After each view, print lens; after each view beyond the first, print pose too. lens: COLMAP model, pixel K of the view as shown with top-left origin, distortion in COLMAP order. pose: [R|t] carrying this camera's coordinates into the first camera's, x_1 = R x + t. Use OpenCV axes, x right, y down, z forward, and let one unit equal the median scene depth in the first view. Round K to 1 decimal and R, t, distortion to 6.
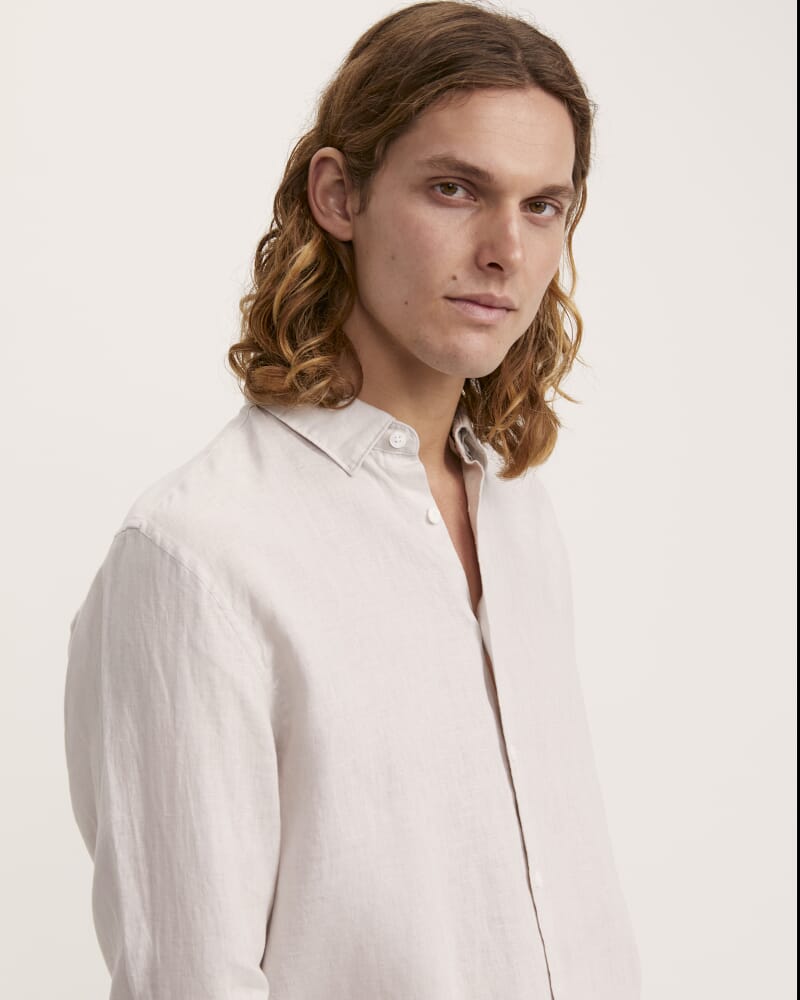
lens RADIAL K [[2100.4, 0, 400.0], [0, 2100.4, 500.0], [0, 0, 1]] dist [-0.105612, -0.045099]
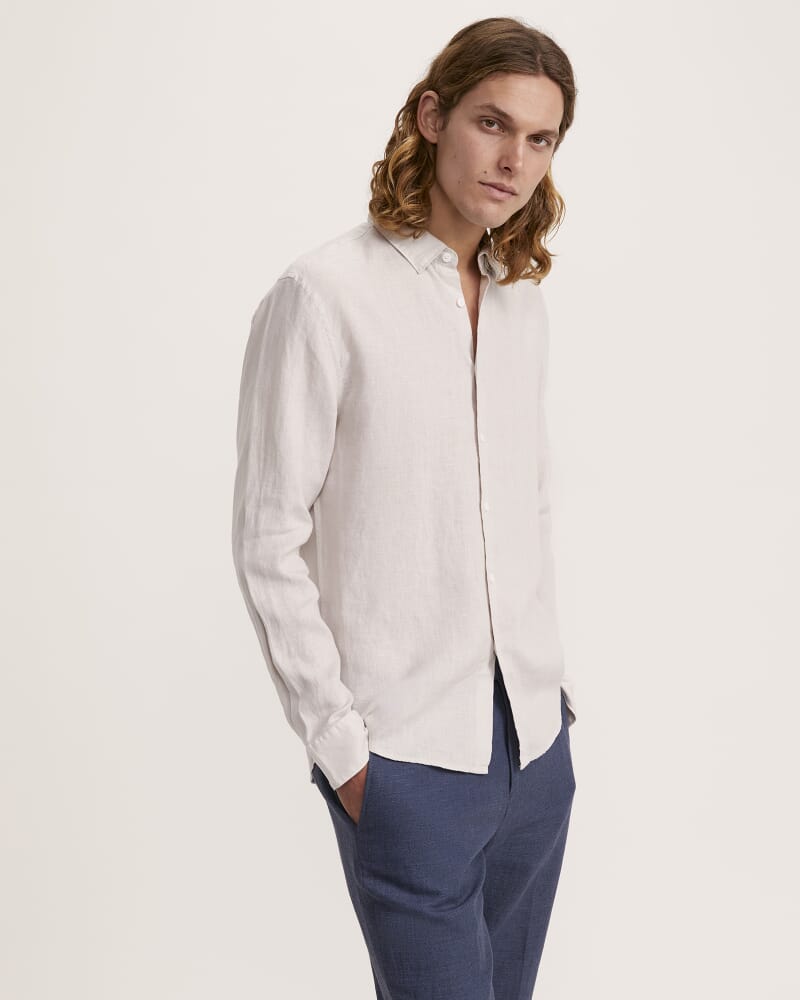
lens RADIAL K [[1734.4, 0, 400.0], [0, 1734.4, 500.0], [0, 0, 1]] dist [0.002942, -2.550922]
pose [[0.986023, 0.150525, -0.071427, 0.101852], [-0.143109, 0.984687, 0.099557, 0.035719], [0.085319, -0.087943, 0.992465, -0.520452]]
